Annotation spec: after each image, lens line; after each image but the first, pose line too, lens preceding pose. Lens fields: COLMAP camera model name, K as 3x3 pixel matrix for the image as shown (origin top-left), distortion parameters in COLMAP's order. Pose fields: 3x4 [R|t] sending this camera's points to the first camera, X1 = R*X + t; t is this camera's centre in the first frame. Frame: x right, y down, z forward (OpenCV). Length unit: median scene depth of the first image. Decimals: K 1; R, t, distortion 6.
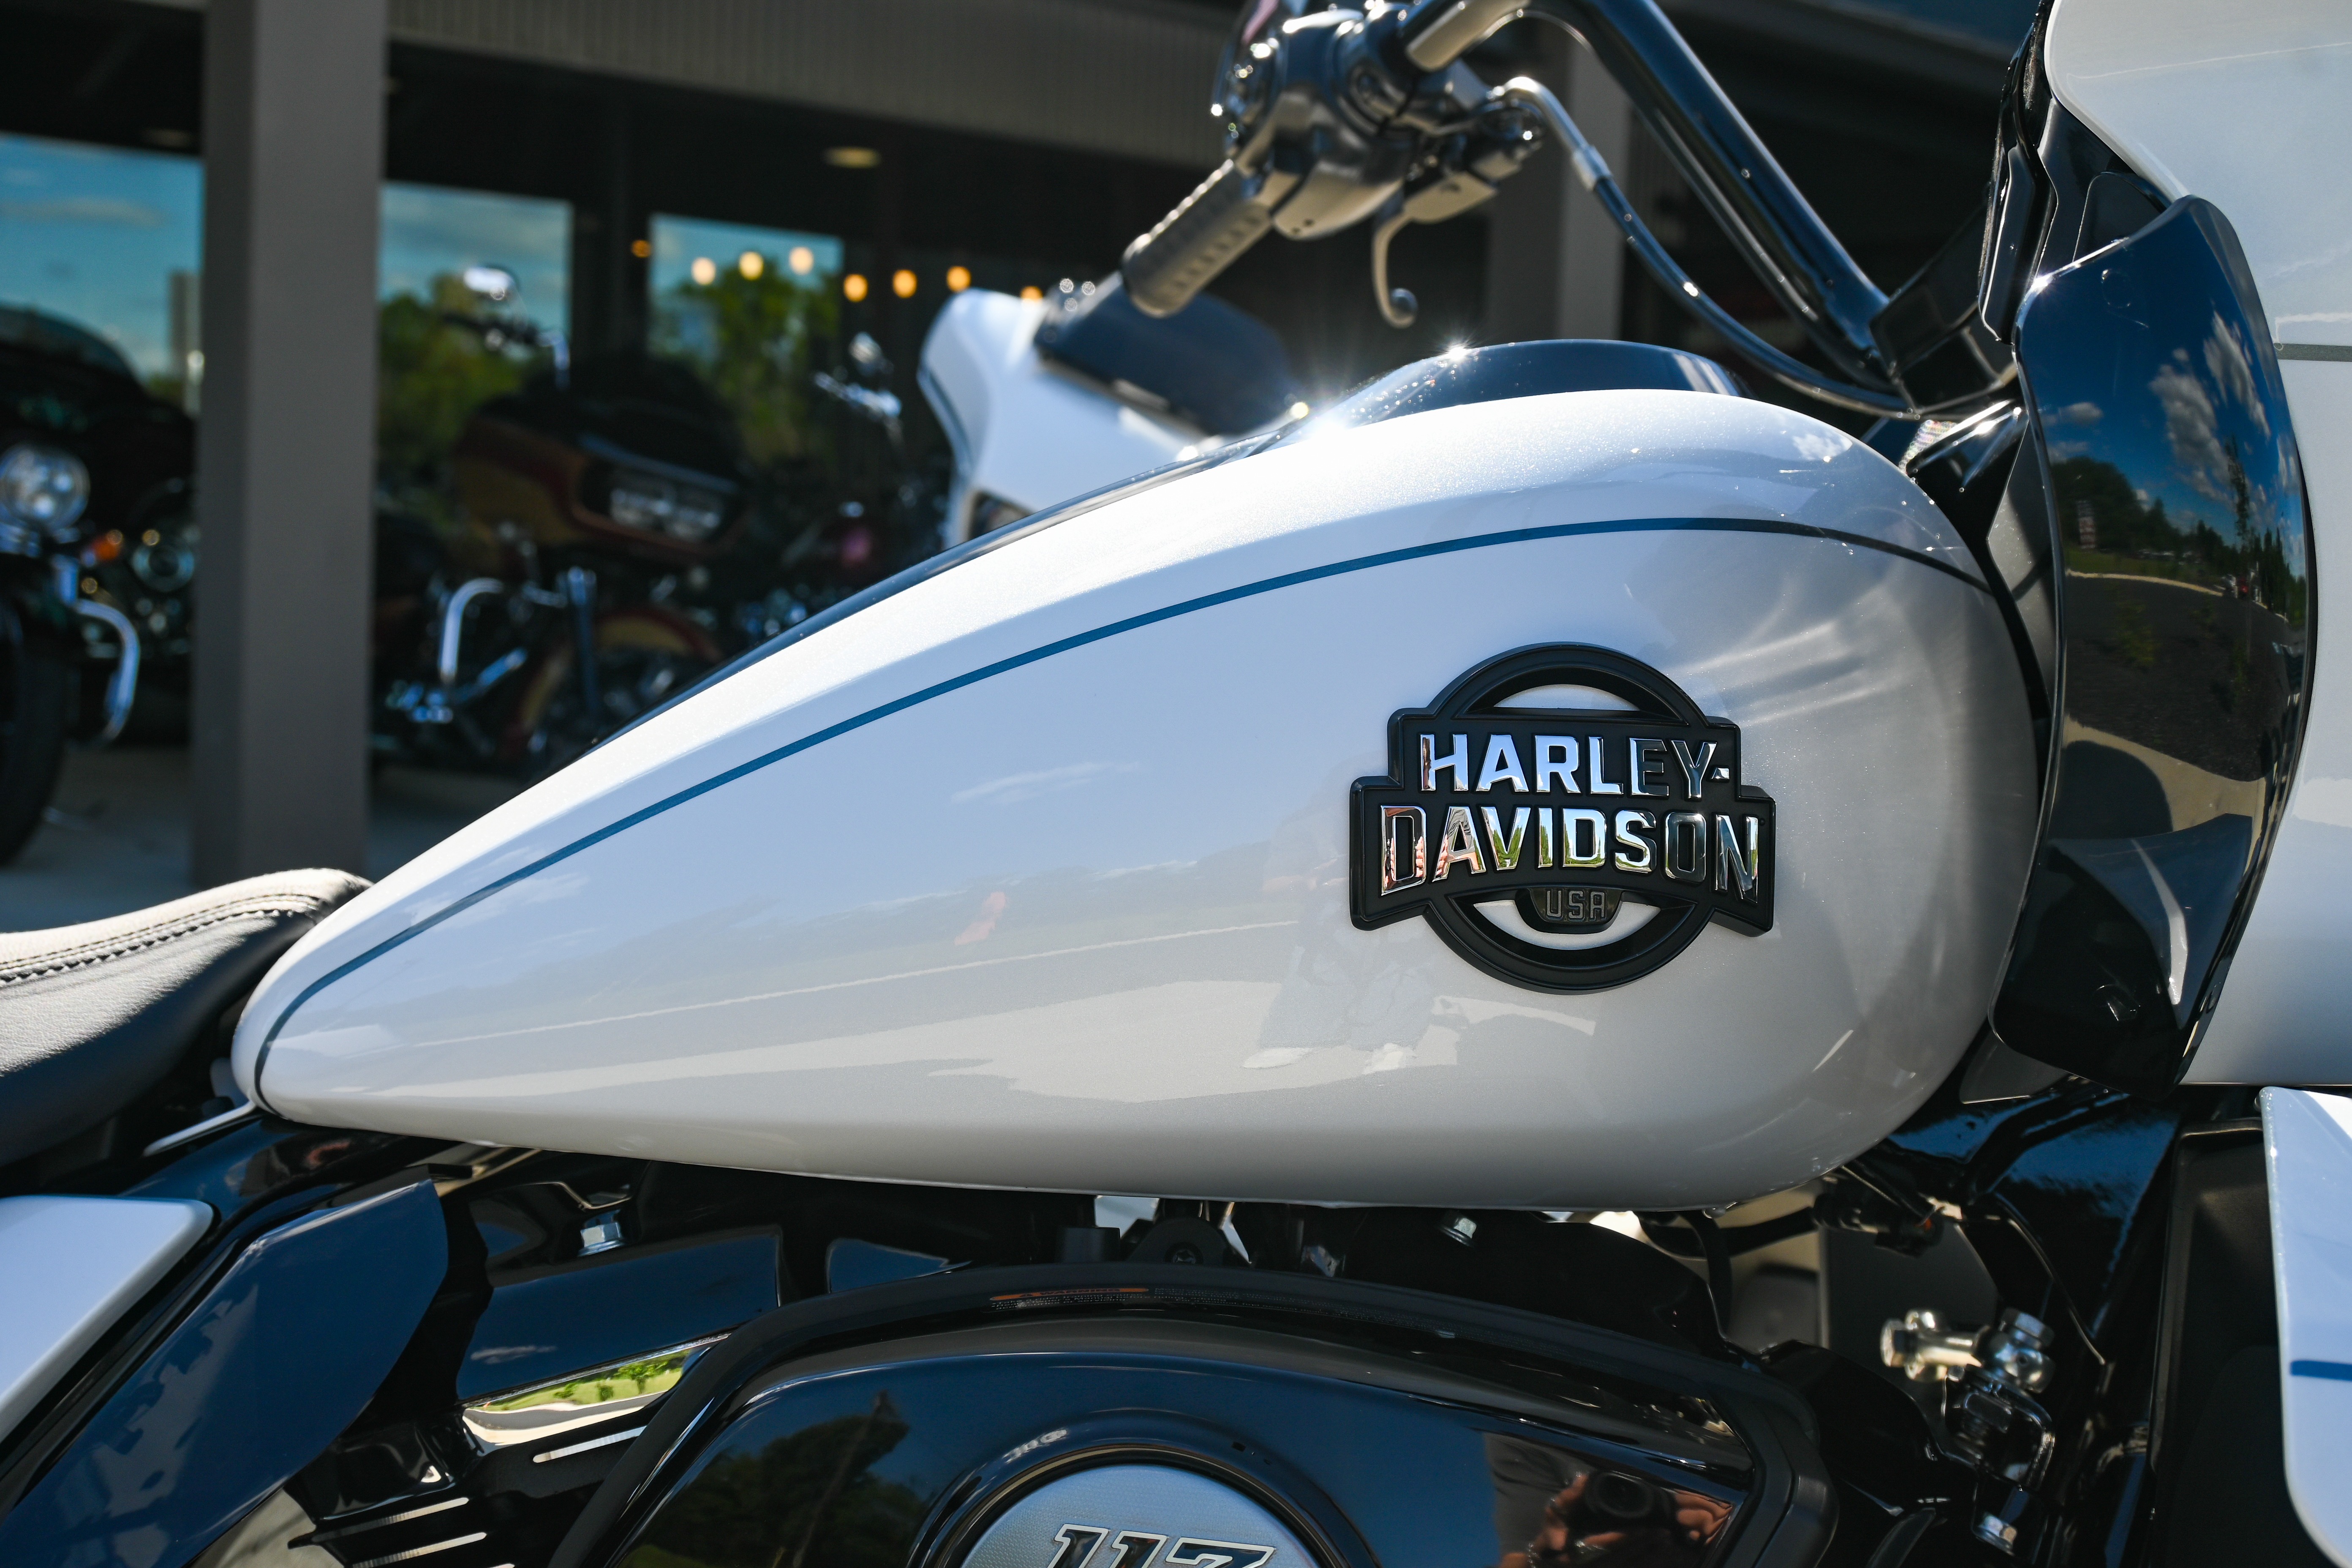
lens RADIAL K [[2703.5, 0, 1176.0], [0, 2703.5, 784.0], [0, 0, 1]] dist [0.006117, -0.190363]
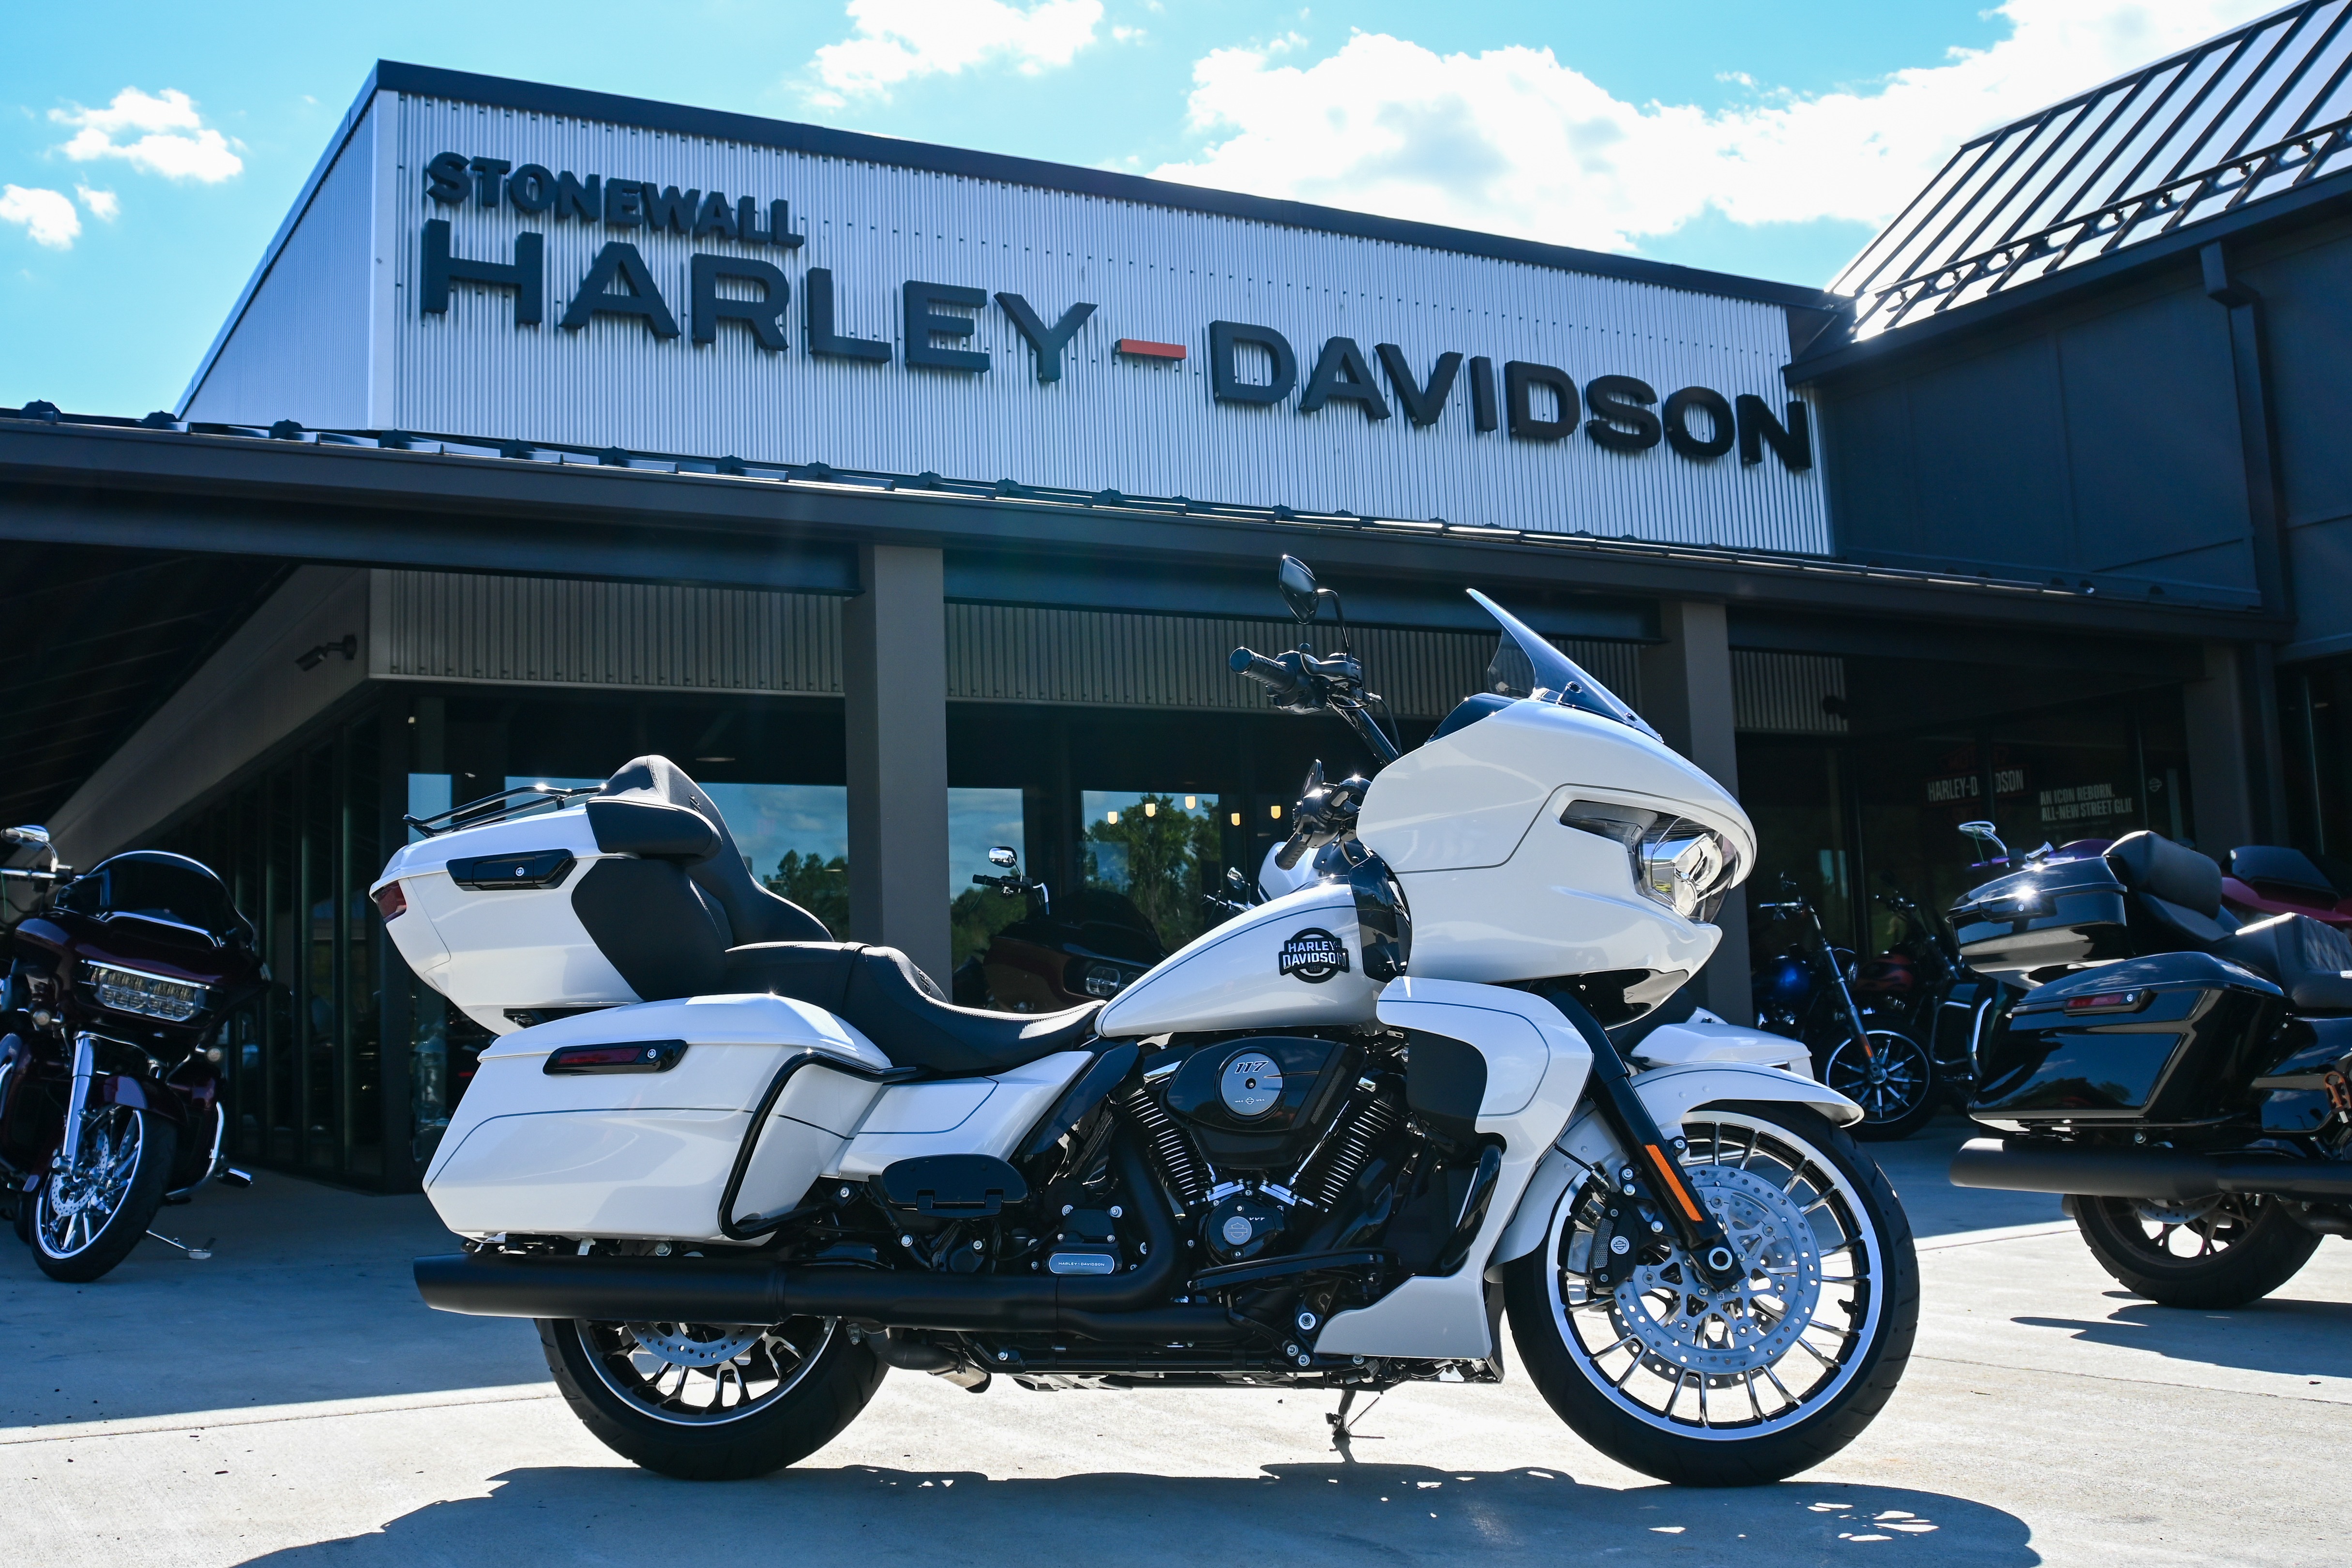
lens RADIAL K [[2415.8, 0, 1176.0], [0, 2415.8, 784.0], [0, 0, 1]] dist [-0.124403, -0.015701]
pose [[0.985328, -0.097023, -0.140410, 0.355659], [0.068944, 0.978858, -0.192570, 0.368766], [0.156125, 0.180065, 0.971186, -2.470240]]
